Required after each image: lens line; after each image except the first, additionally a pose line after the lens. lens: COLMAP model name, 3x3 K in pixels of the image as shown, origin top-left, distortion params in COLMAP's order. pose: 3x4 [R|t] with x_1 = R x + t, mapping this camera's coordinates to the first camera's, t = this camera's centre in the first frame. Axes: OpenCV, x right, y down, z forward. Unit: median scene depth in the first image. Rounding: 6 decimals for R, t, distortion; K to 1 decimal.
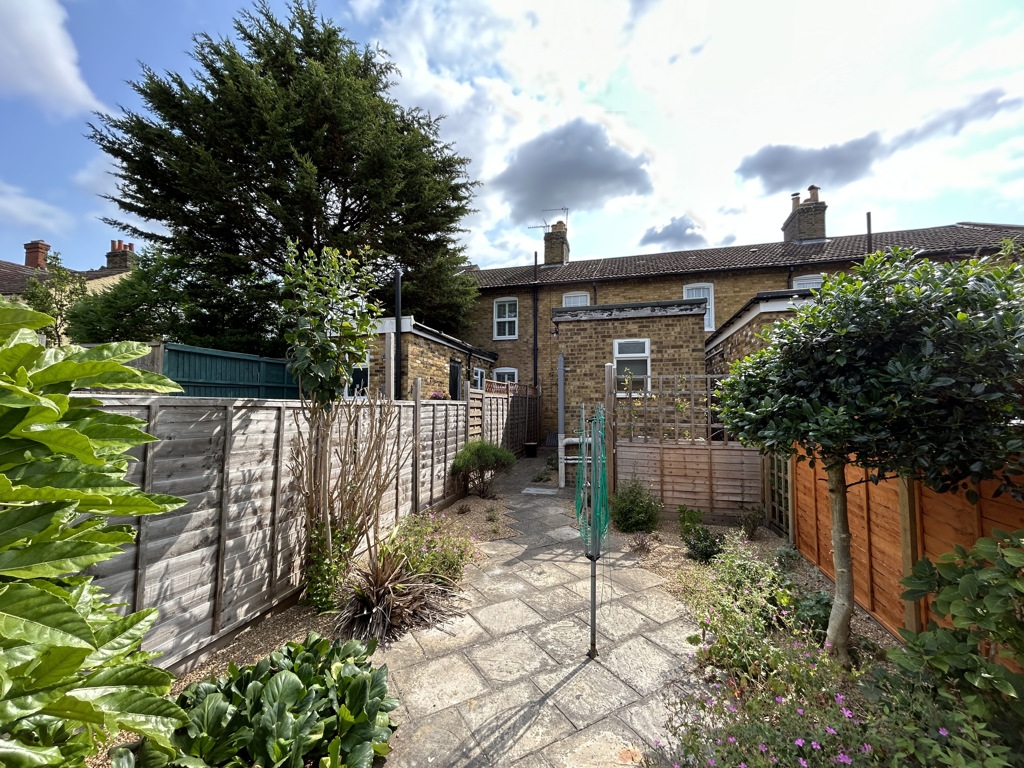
lens RADIAL K [[414.2, 0, 510.4], [0, 414.2, 383.3], [0, 0, 1]] dist [-0.001185, -0.000055]
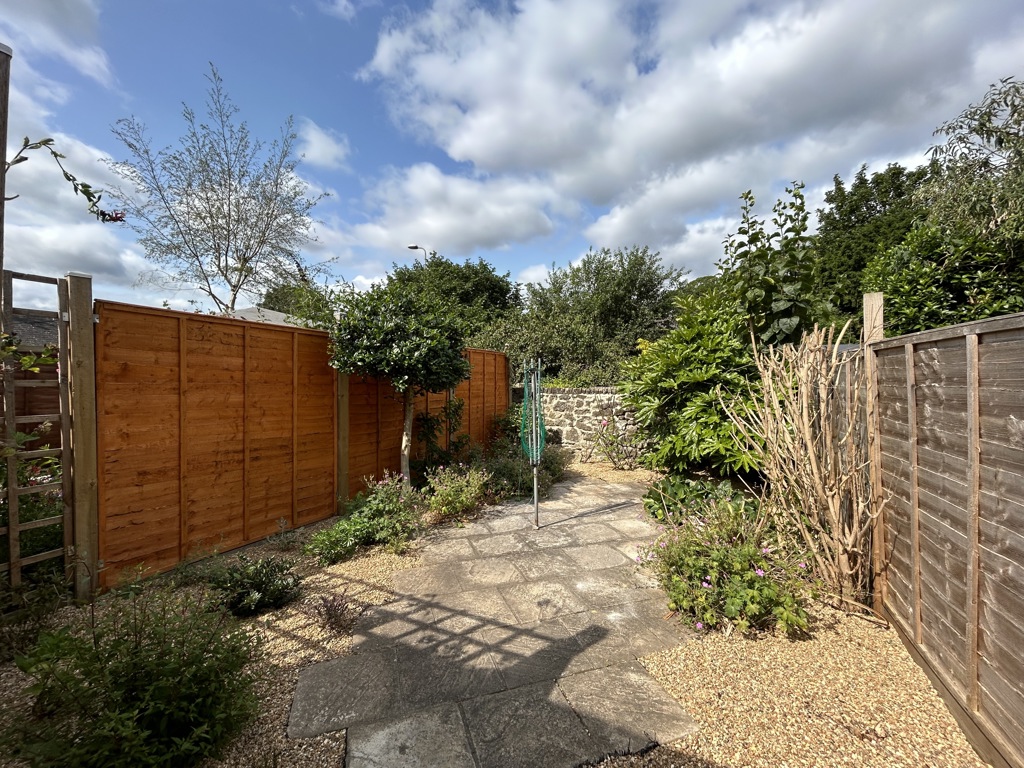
lens RADIAL K [[414.2, 0, 512.7], [0, 414.2, 379.8], [0, 0, 1]] dist [-0.001185, -0.000055]
pose [[-0.982002, -0.008478, 0.188682, 0.005213], [-0.018999, 0.998359, -0.054020, 0.141053], [-0.187915, -0.056632, -0.980551, 1.739514]]
